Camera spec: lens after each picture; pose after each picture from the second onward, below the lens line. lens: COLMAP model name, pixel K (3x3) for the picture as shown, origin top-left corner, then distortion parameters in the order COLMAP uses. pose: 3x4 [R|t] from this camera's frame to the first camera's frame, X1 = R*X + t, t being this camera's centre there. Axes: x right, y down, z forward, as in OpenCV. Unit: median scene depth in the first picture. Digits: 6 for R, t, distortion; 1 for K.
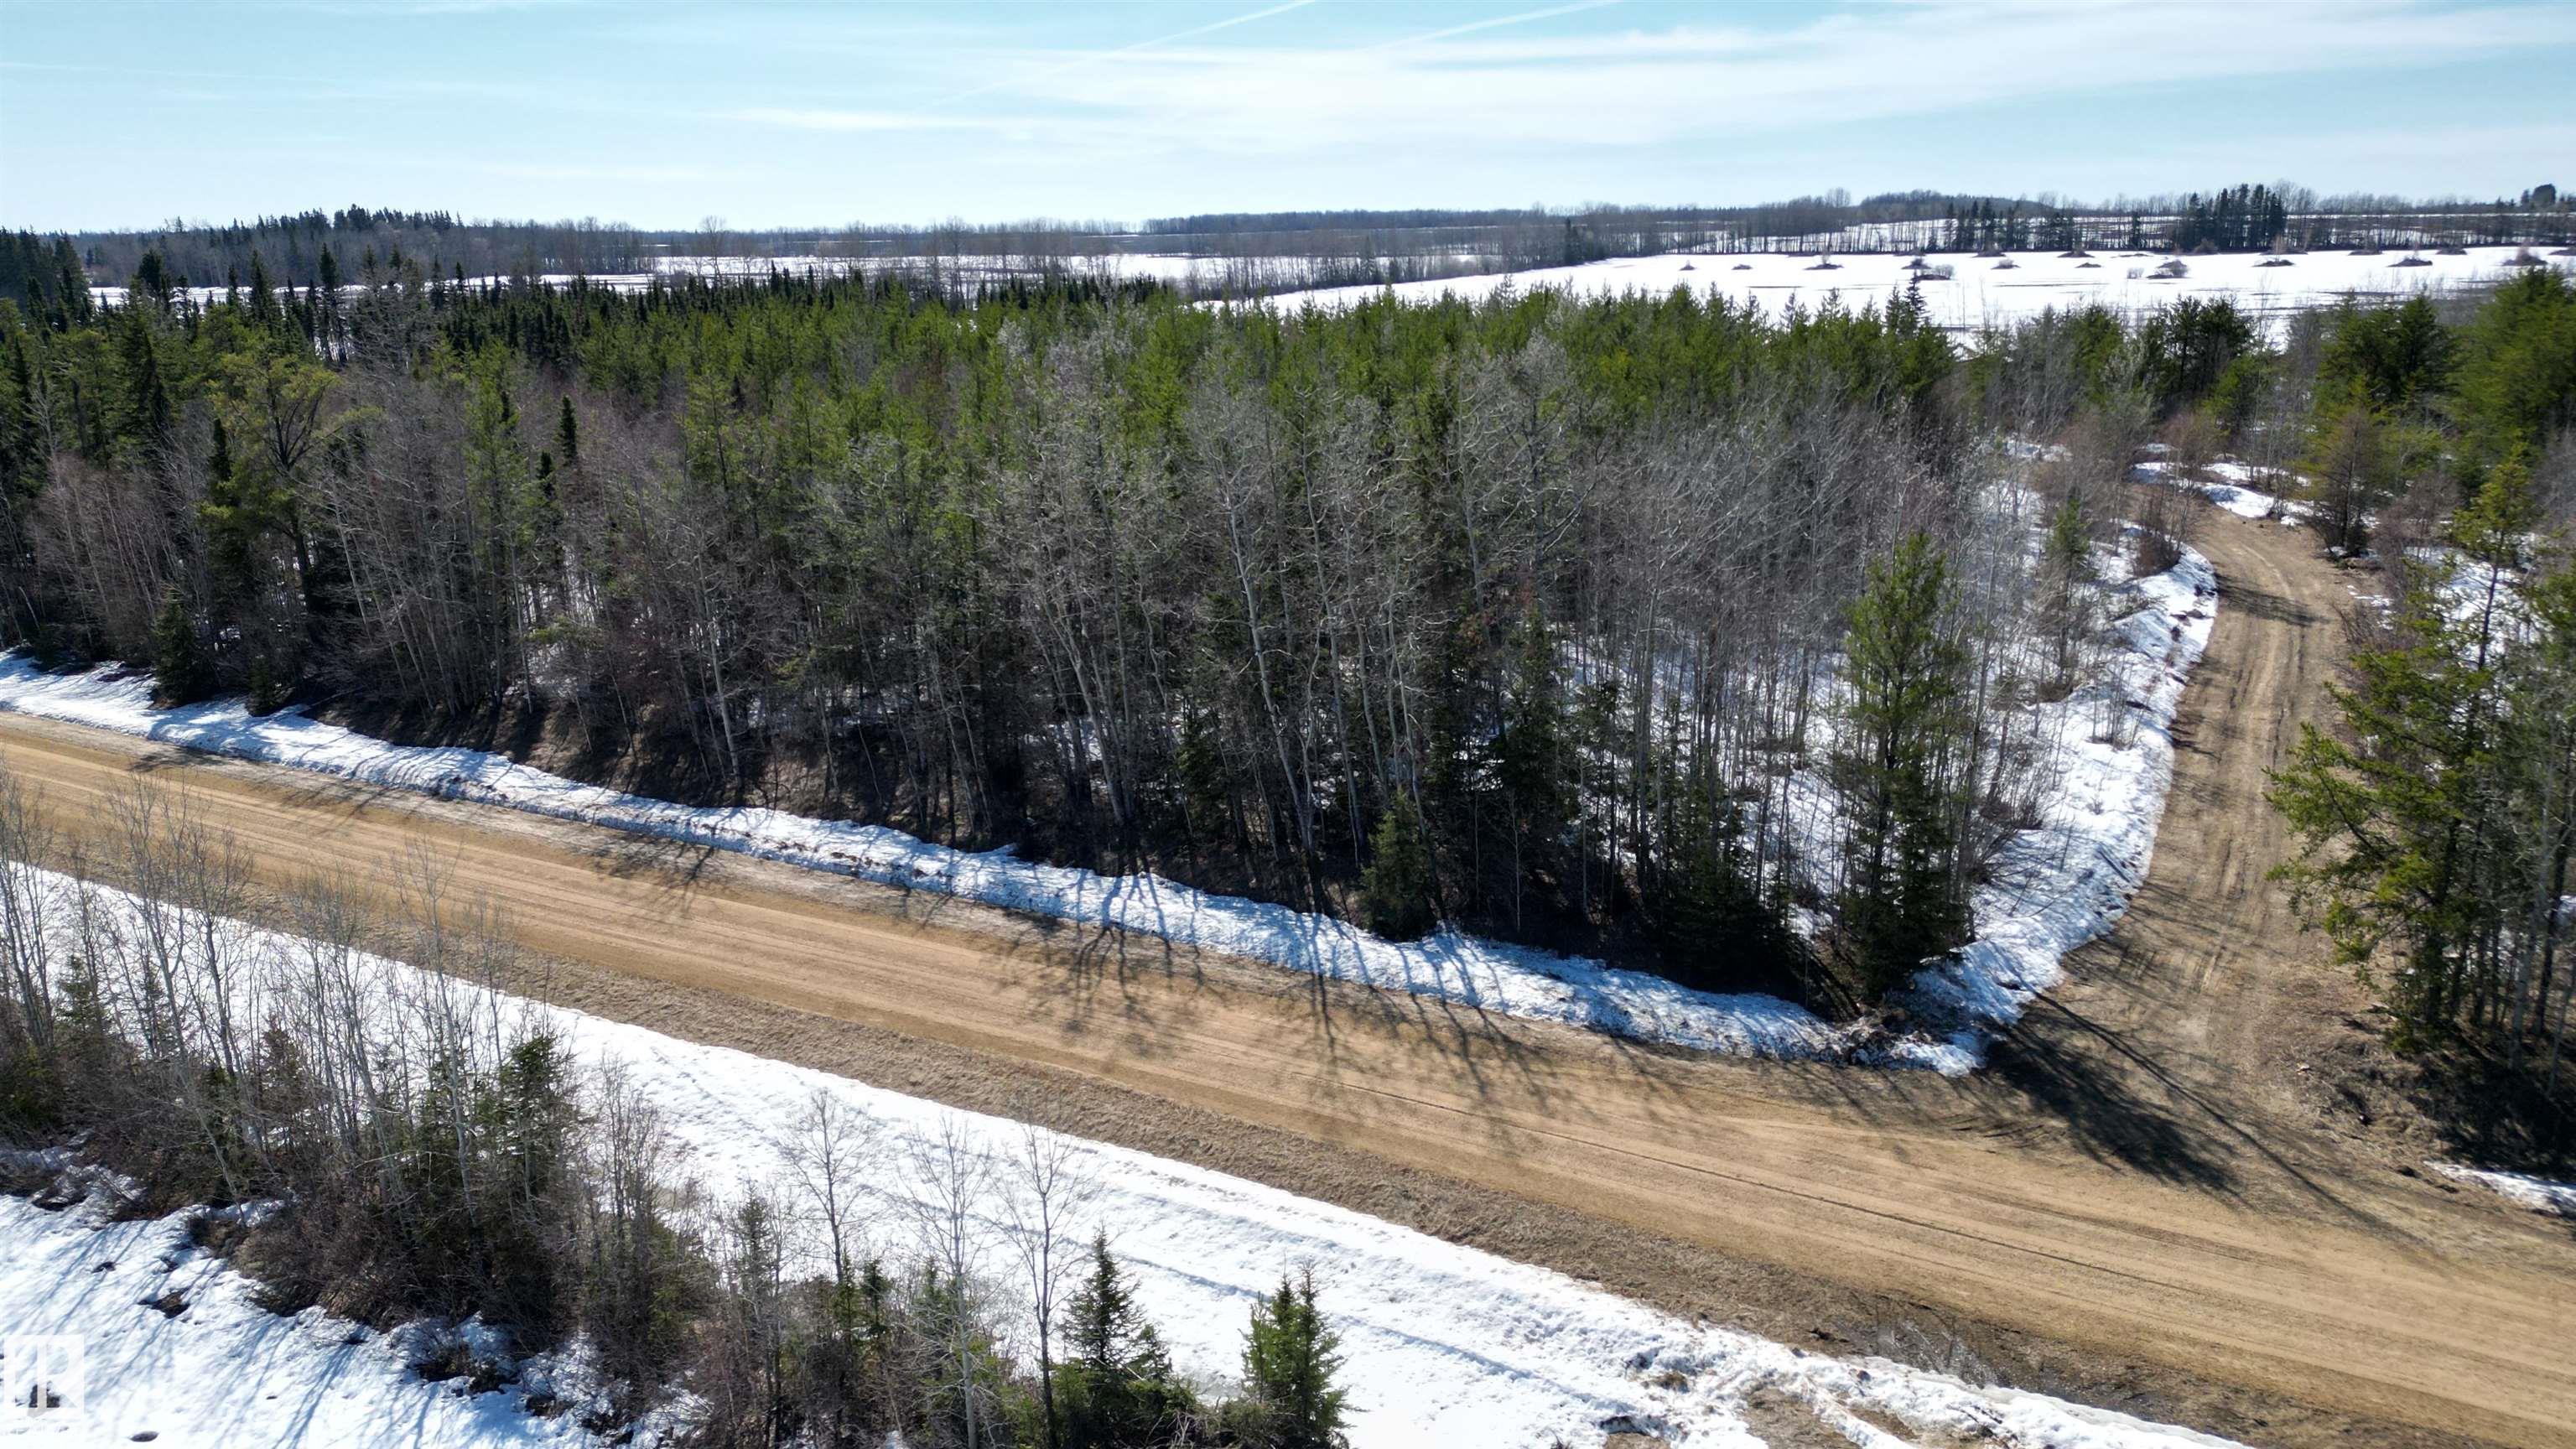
lens RADIAL K [[1809.7, 0, 1263.3], [0, 1809.7, 747.3], [0, 0, 1]] dist [0.062538, -0.065426]
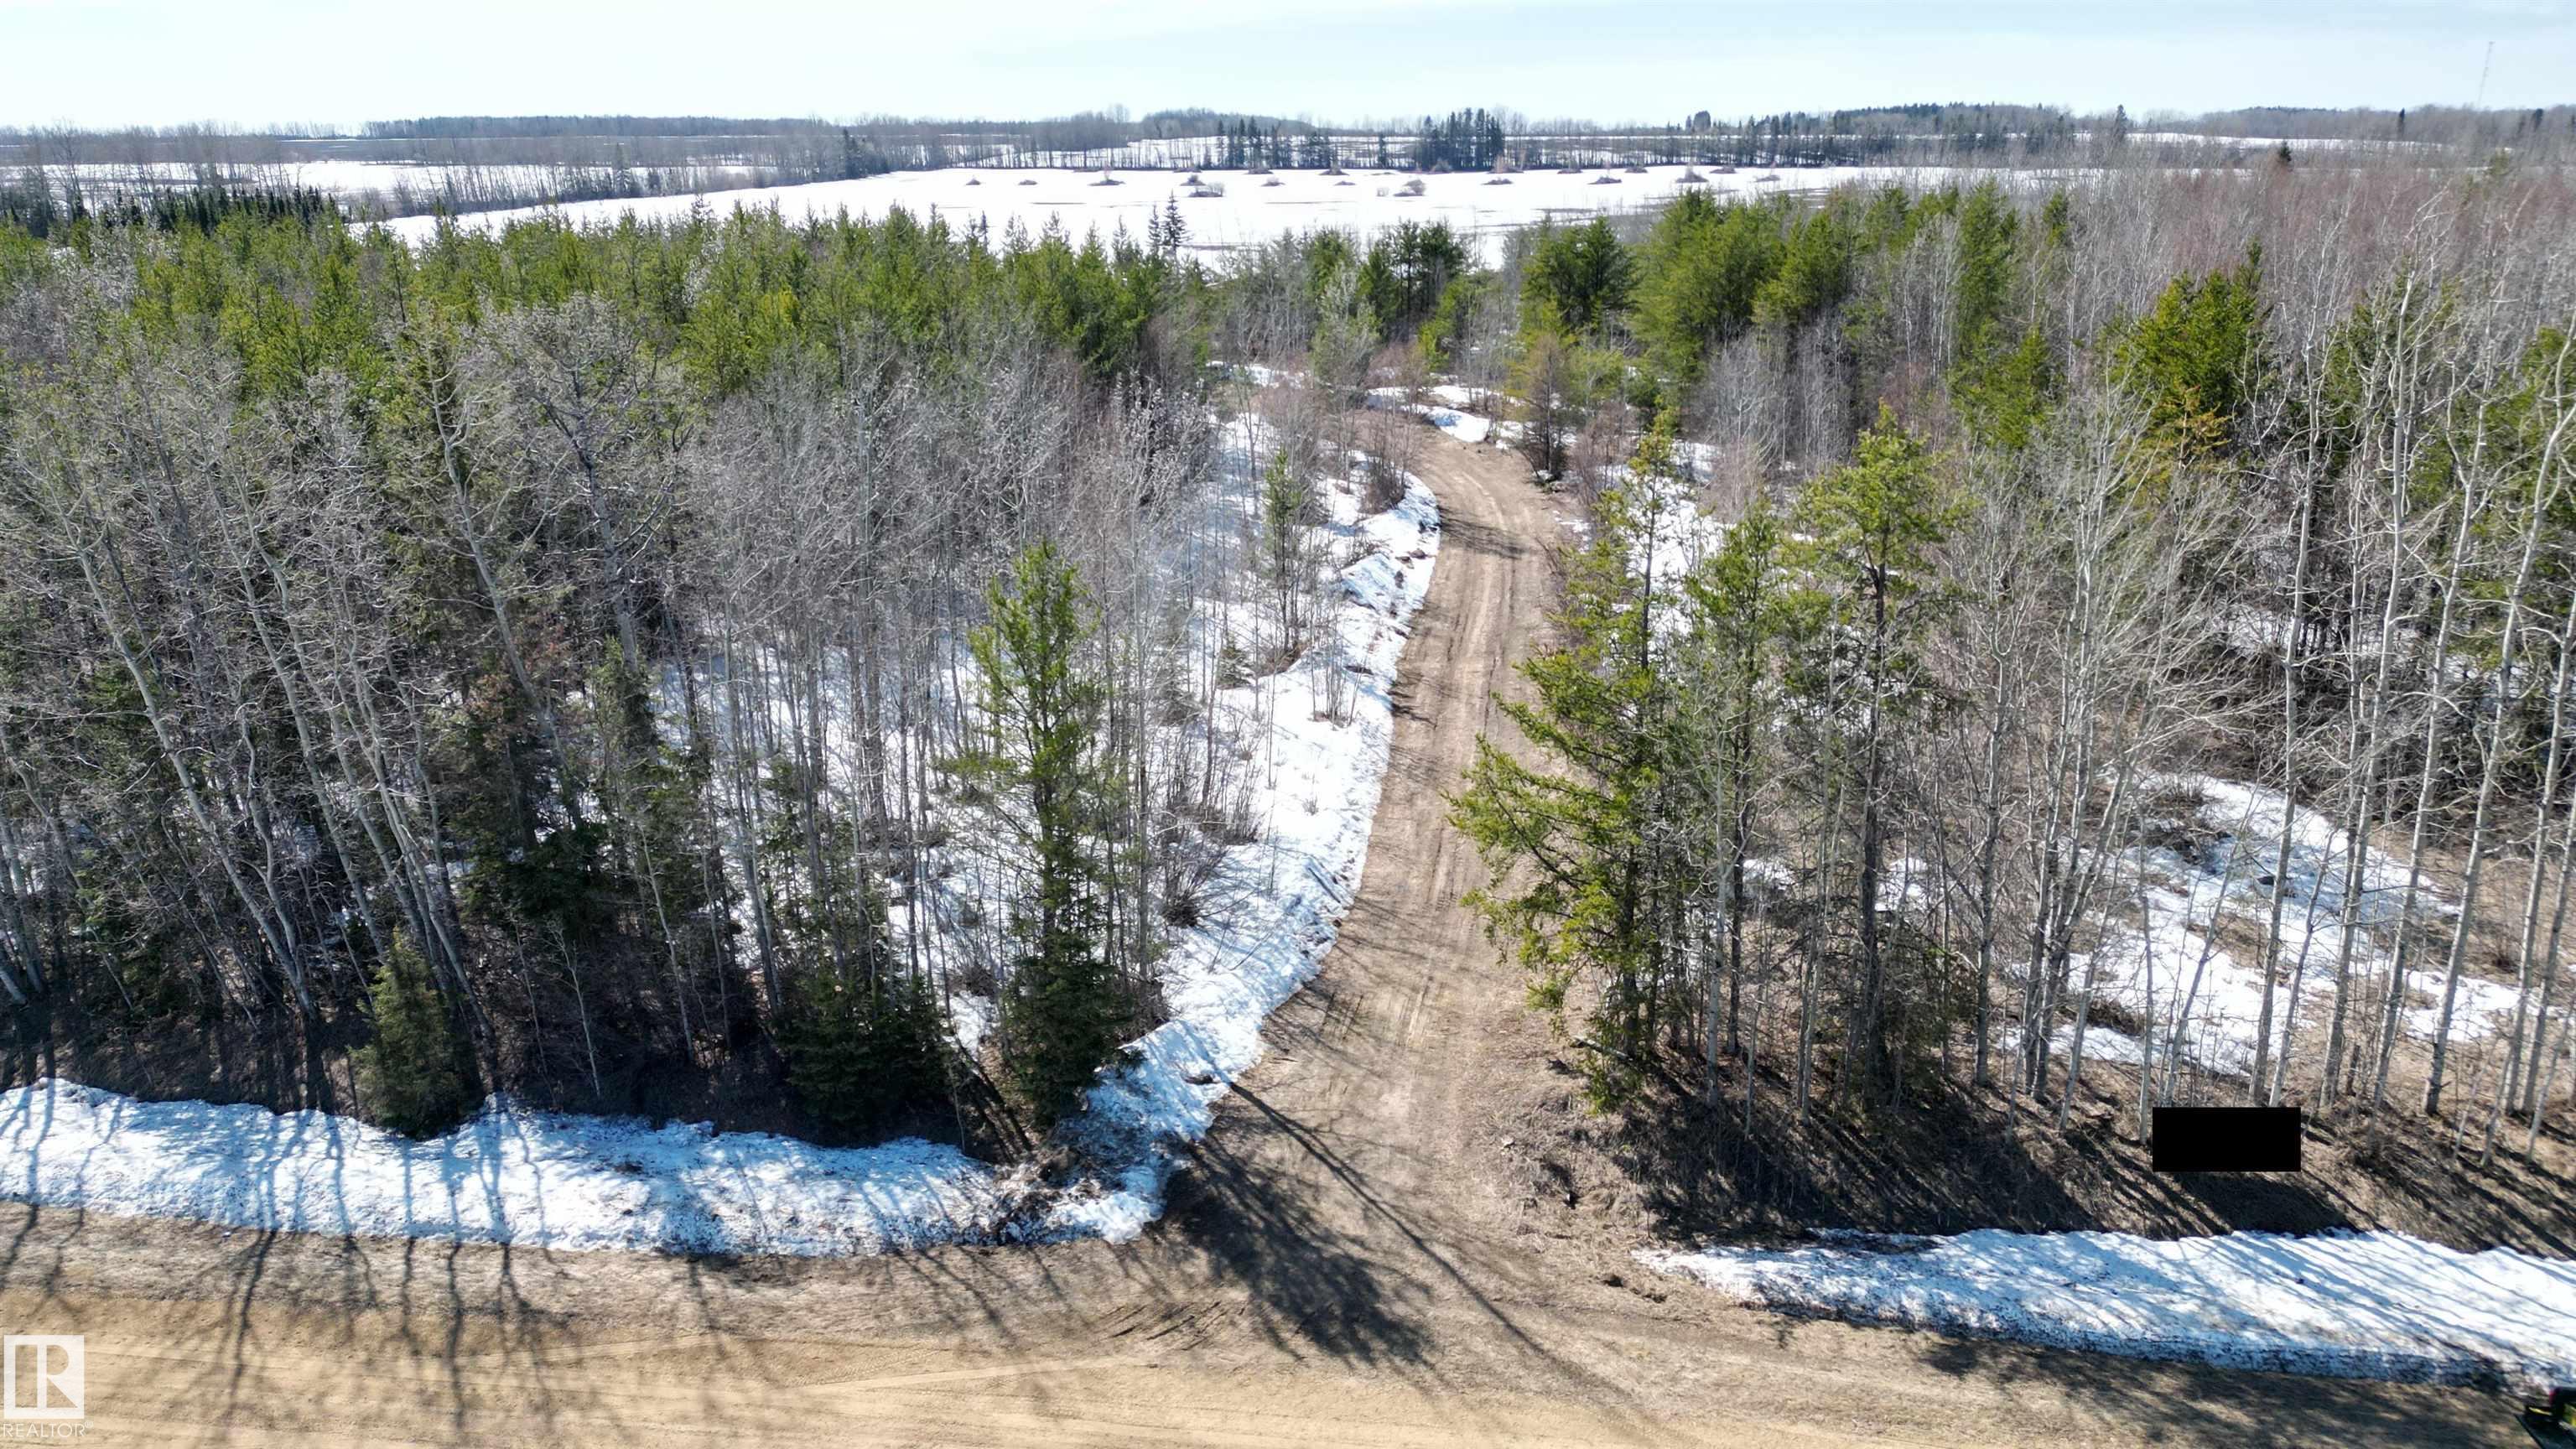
lens RADIAL K [[1809.7, 0, 1283.6], [0, 1809.7, 725.1], [0, 0, 1]] dist [0.062538, -0.065426]
pose [[0.930629, -0.104437, 0.350747, 0.143850], [0.092780, 0.994434, 0.049928, -0.057497], [-0.354009, -0.013922, 0.935138, 0.181314]]
